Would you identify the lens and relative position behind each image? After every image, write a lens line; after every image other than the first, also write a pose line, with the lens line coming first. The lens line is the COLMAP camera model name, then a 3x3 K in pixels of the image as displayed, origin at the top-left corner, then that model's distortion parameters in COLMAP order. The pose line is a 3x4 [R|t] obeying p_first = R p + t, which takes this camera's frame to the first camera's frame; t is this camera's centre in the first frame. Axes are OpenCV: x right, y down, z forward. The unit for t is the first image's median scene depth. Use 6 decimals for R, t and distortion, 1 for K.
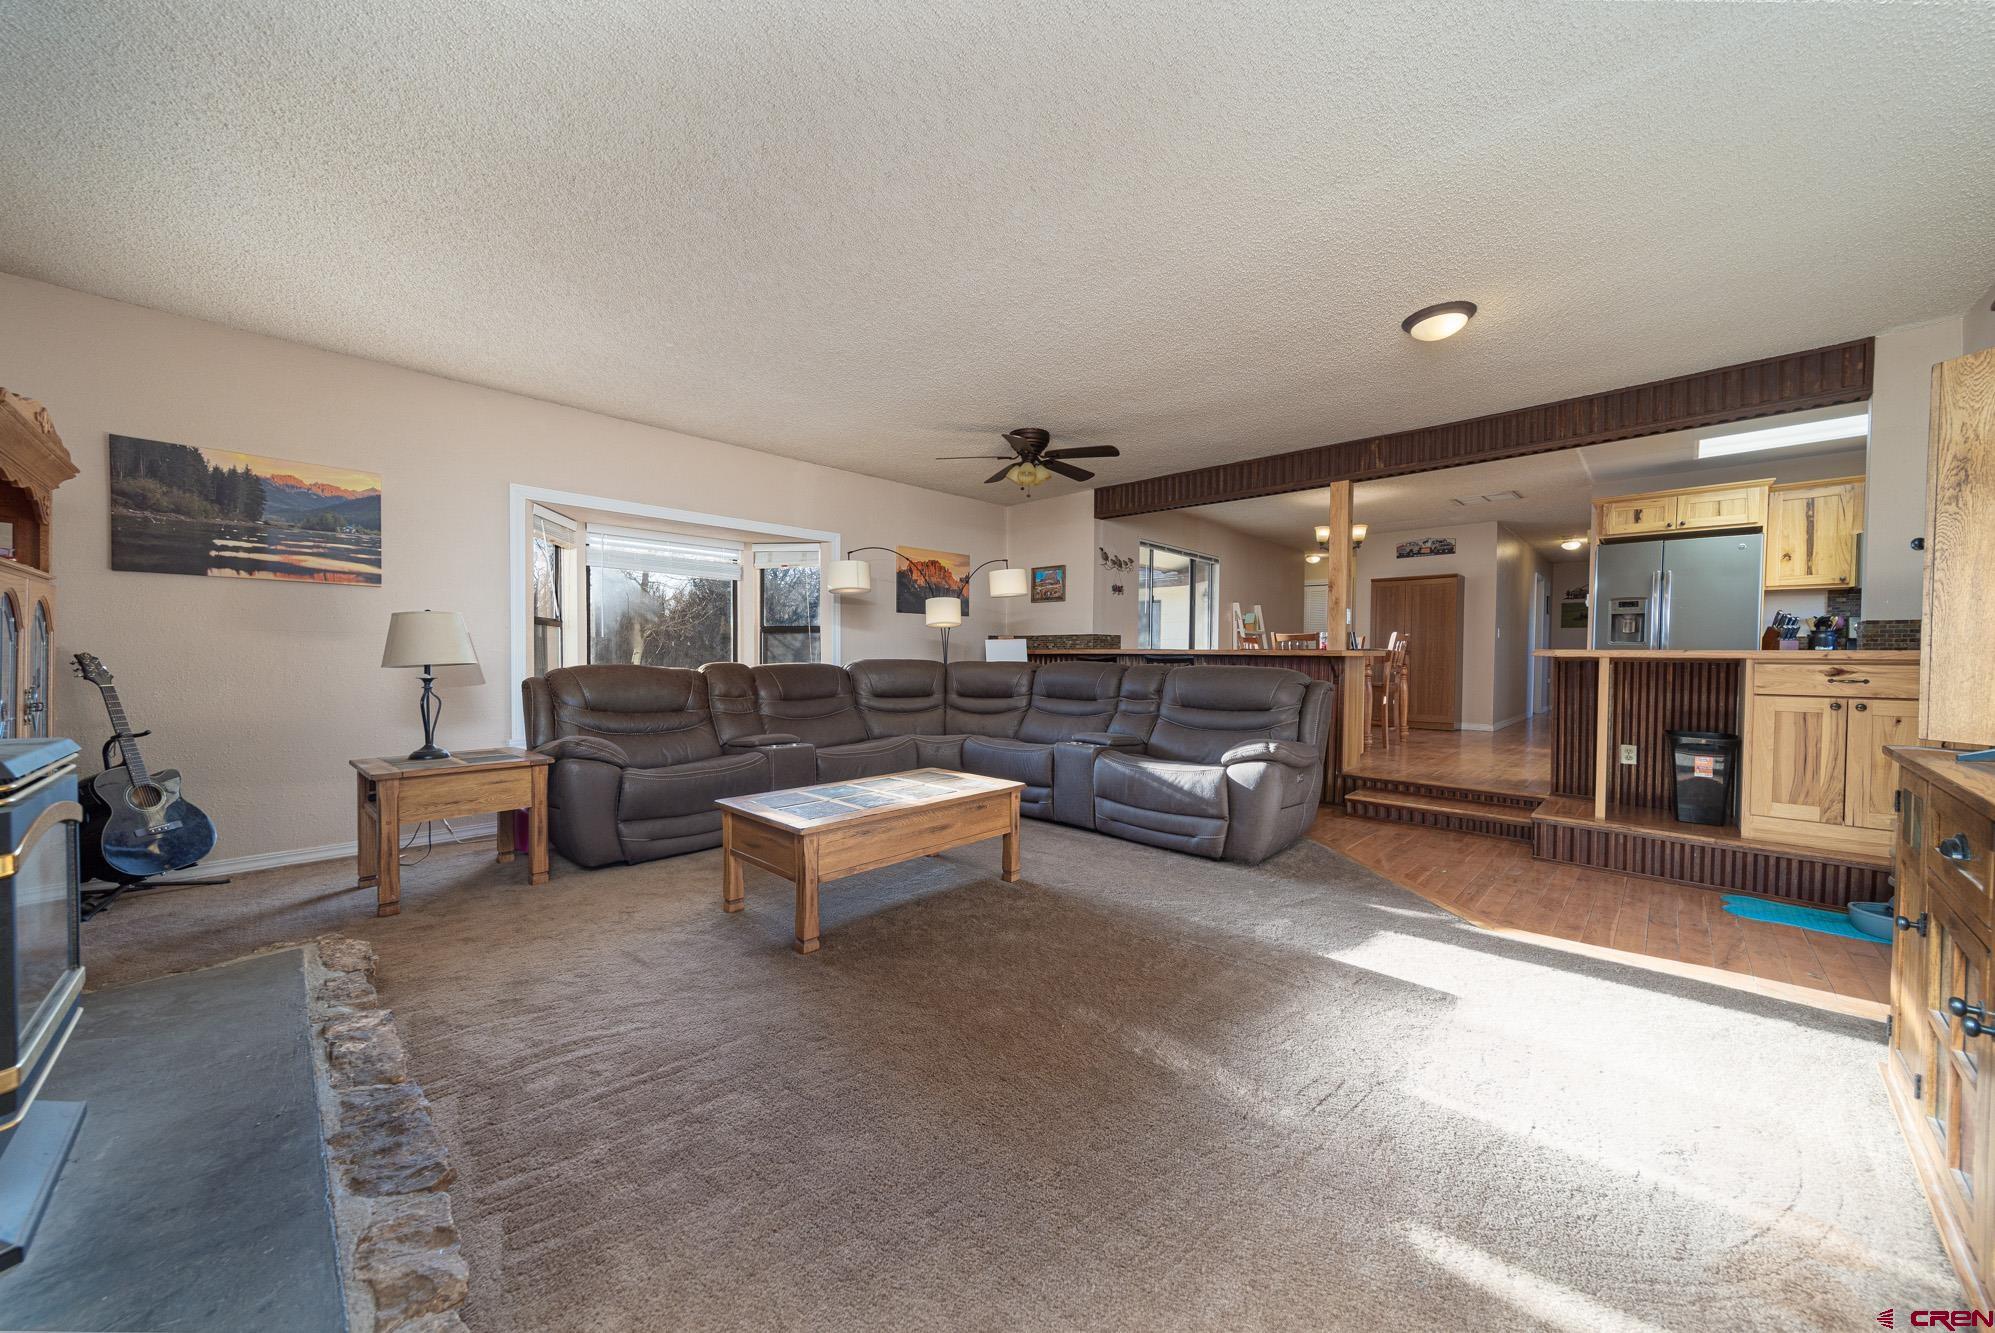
lens RADIAL K [[699.7, 0, 993.2], [0, 699.7, 668.6], [0, 0, 1]] dist [0.000150, -0.000020]
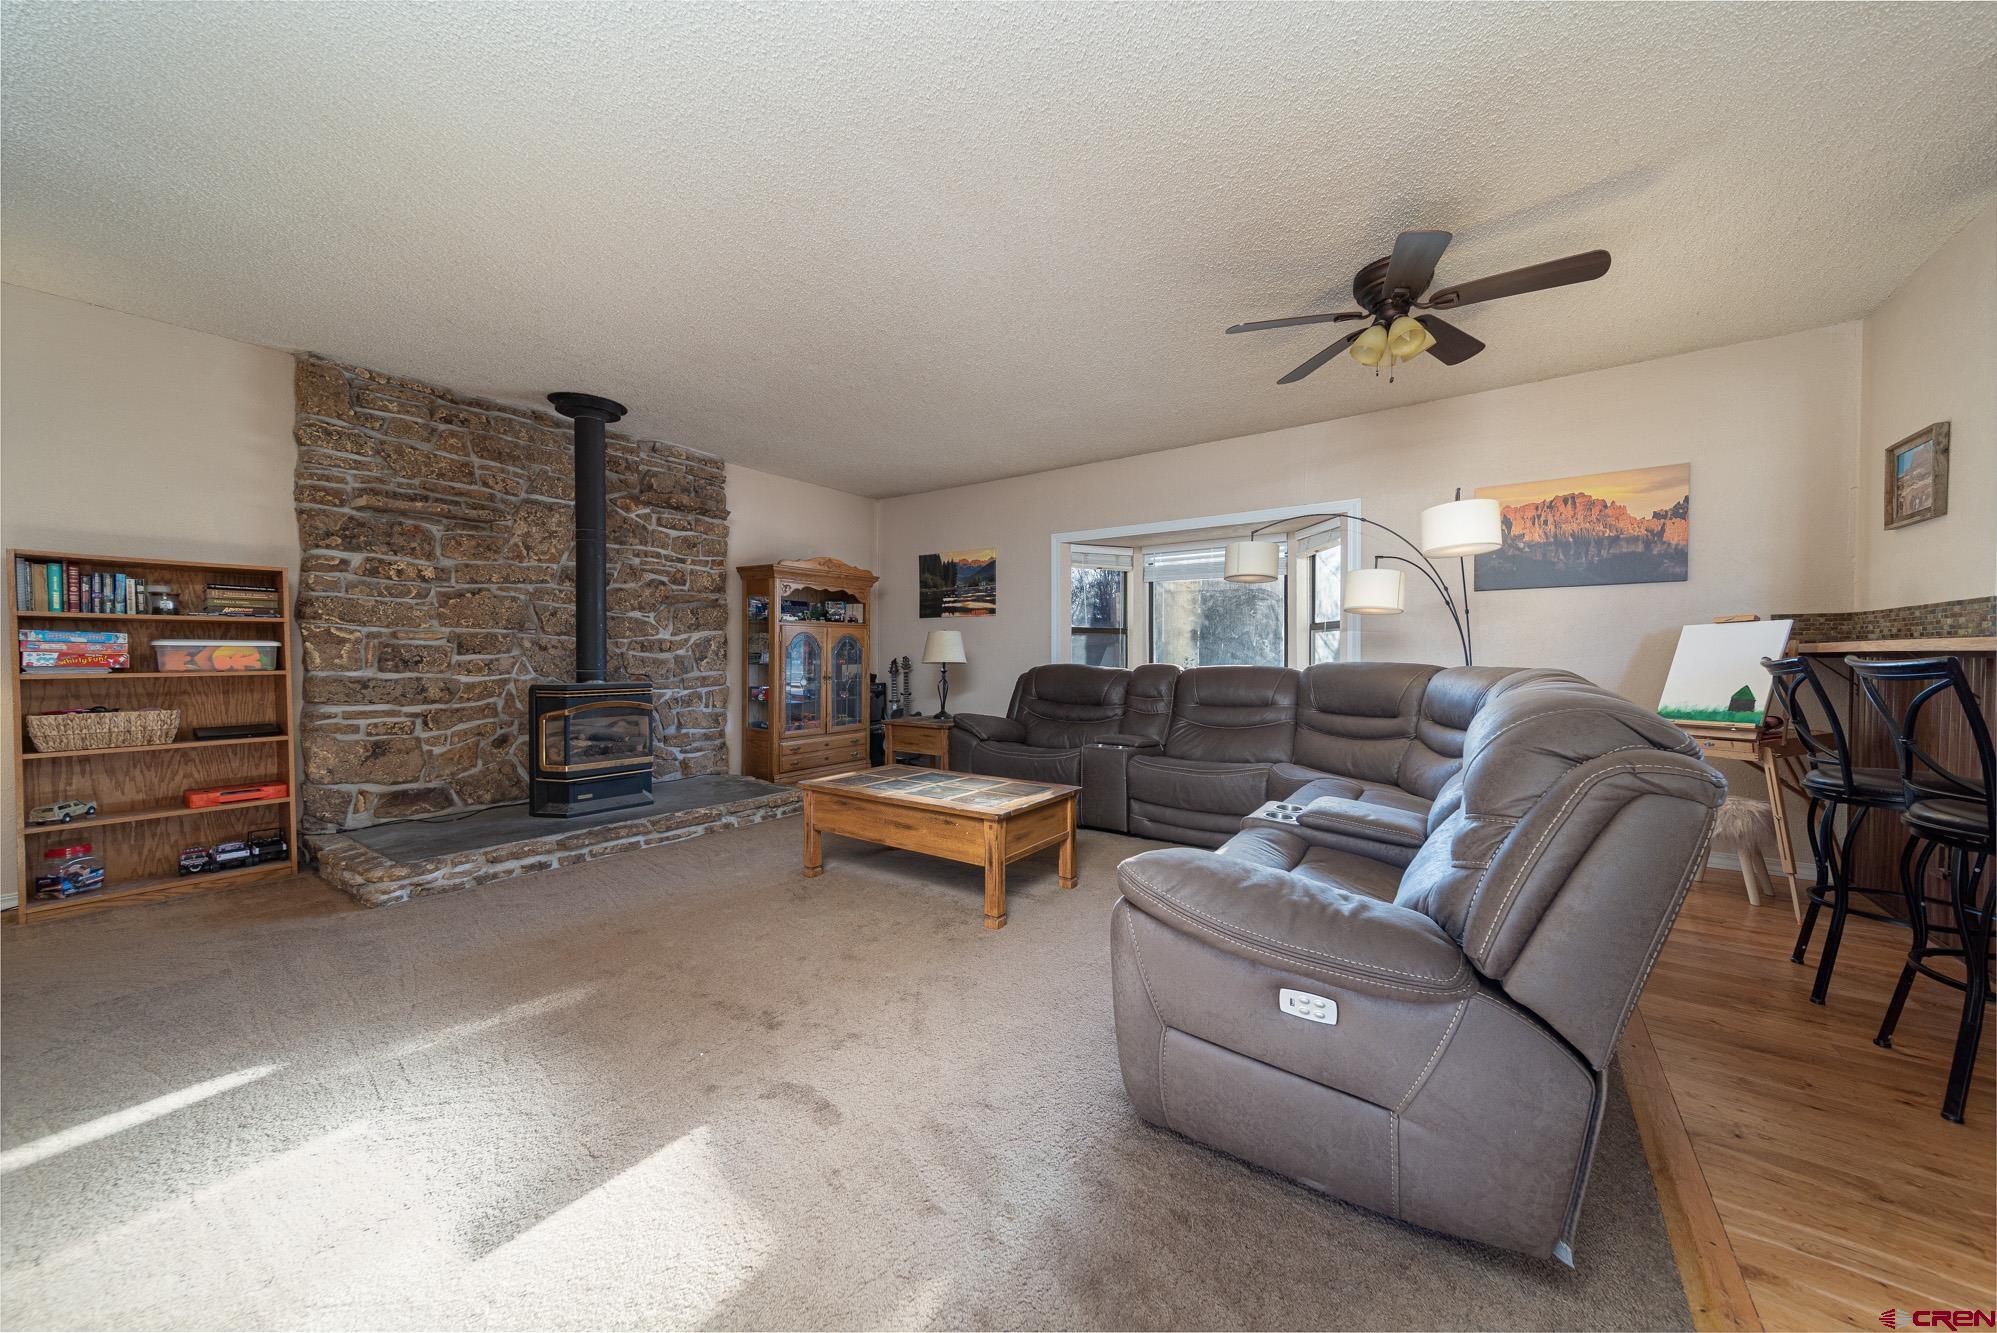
lens RADIAL K [[694.4, 0, 998.5], [0, 694.4, 666.5], [0, 0, 1]] dist [0.002517, 0.000233]
pose [[0.145349, 0.011446, -0.989314, 0.497007], [-0.018064, 0.999797, 0.008914, -0.008395], [0.989216, 0.016575, 0.145526, 0.518419]]
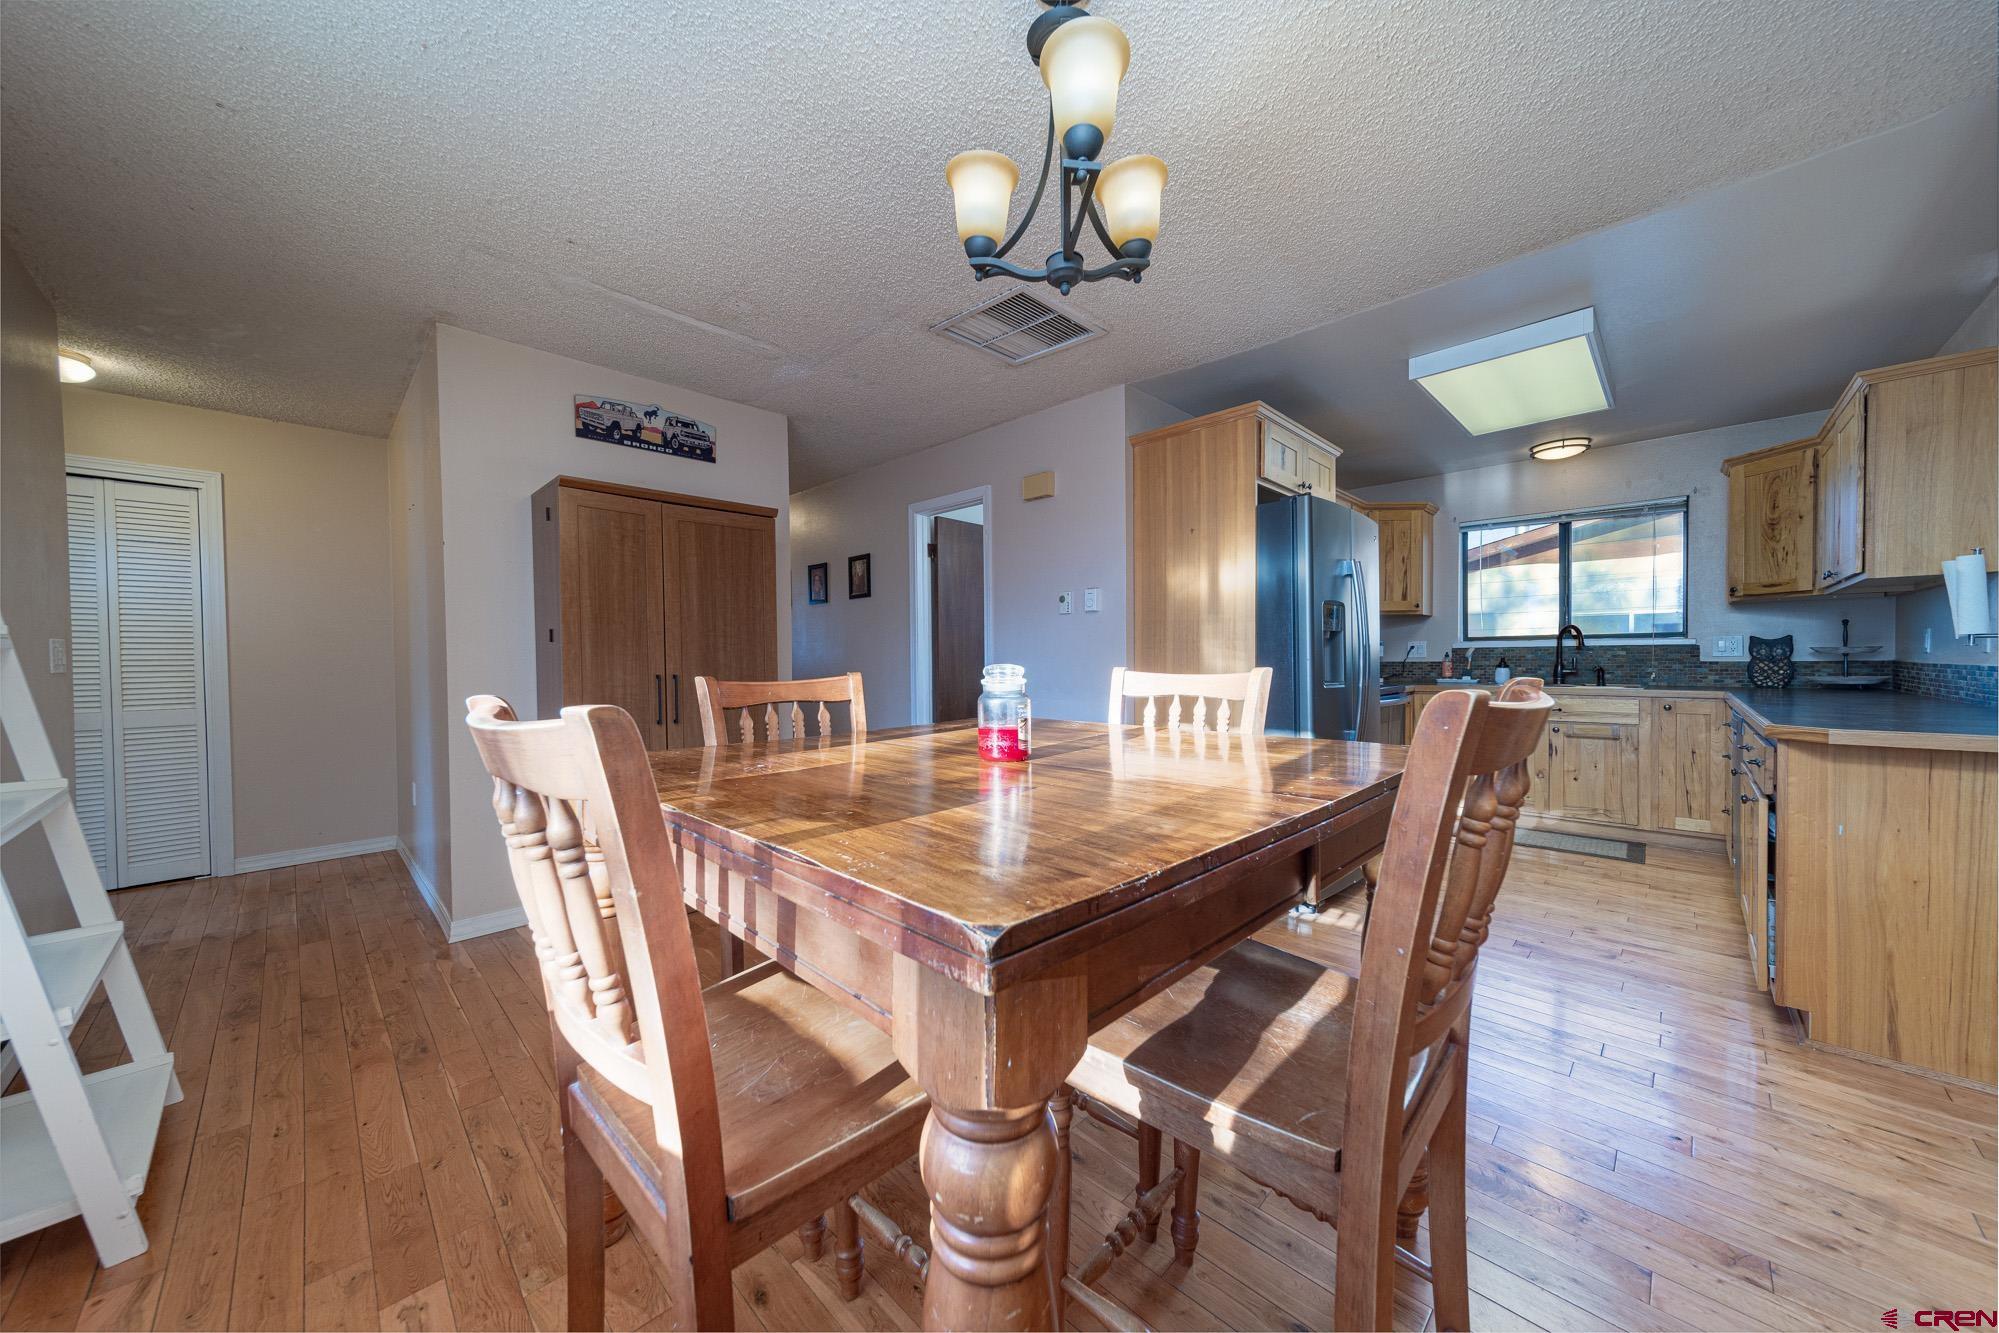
lens RADIAL K [[686.0, 0, 991.2], [0, 686.0, 671.7], [0, 0, 1]] dist [0.000722, -0.000032]
pose [[0.011810, -0.027775, 0.999544, 0.357402], [0.028754, 0.999210, 0.027426, -0.066506], [-0.999517, 0.028417, 0.012599, 1.213556]]
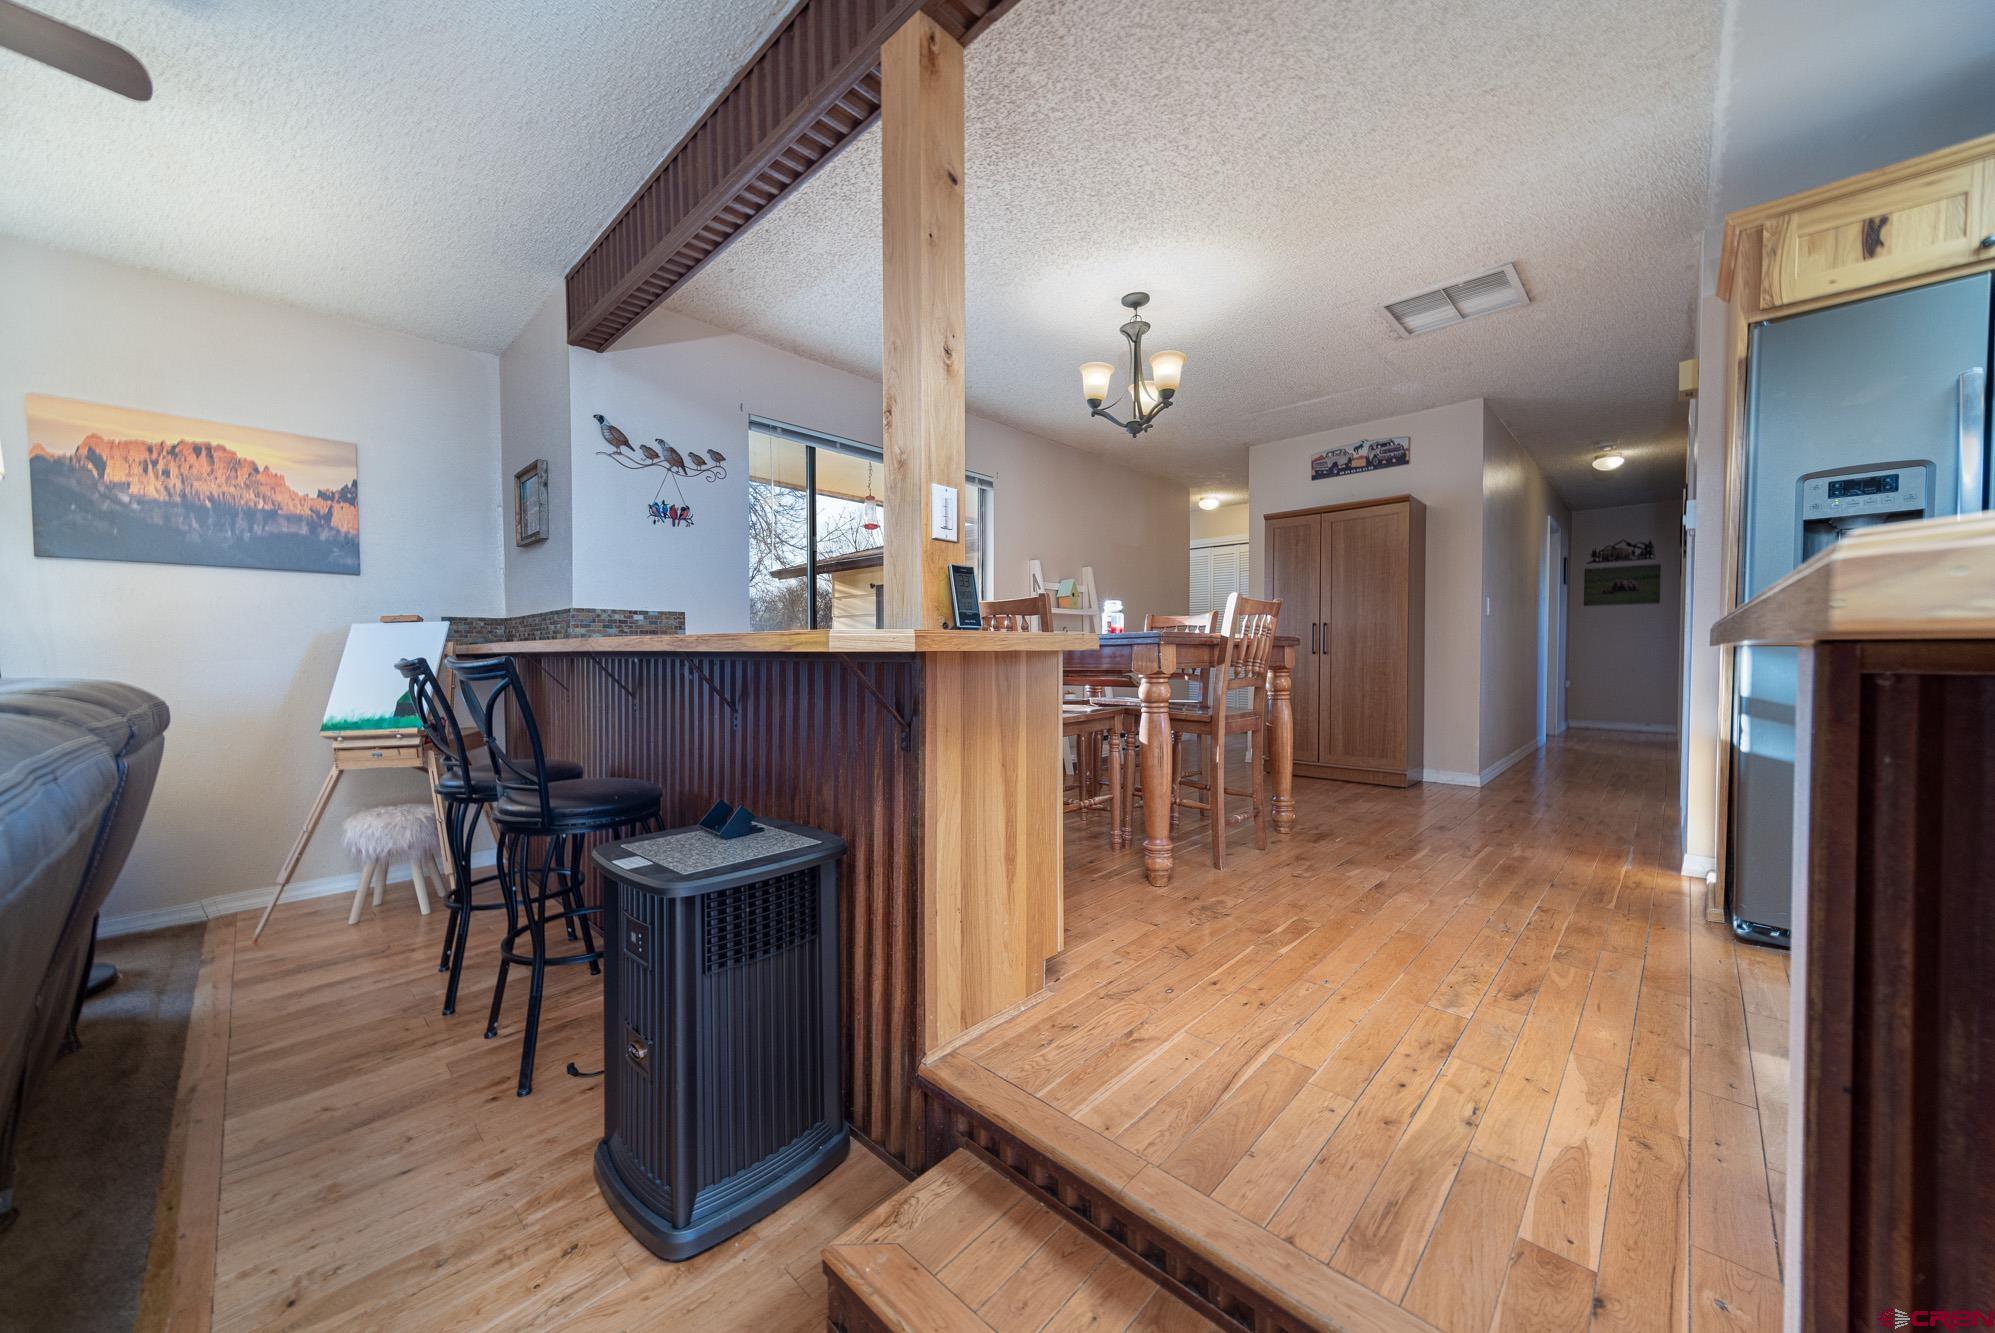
lens RADIAL K [[705.8, 0, 997.5], [0, 705.8, 666.5], [0, 0, 1]] dist [-0.000150, -0.000083]
pose [[0.999894, -0.011222, 0.009238, 0.476836], [0.011234, 0.999936, -0.001231, -0.010345], [-0.009224, 0.001335, 0.999957, 0.647143]]
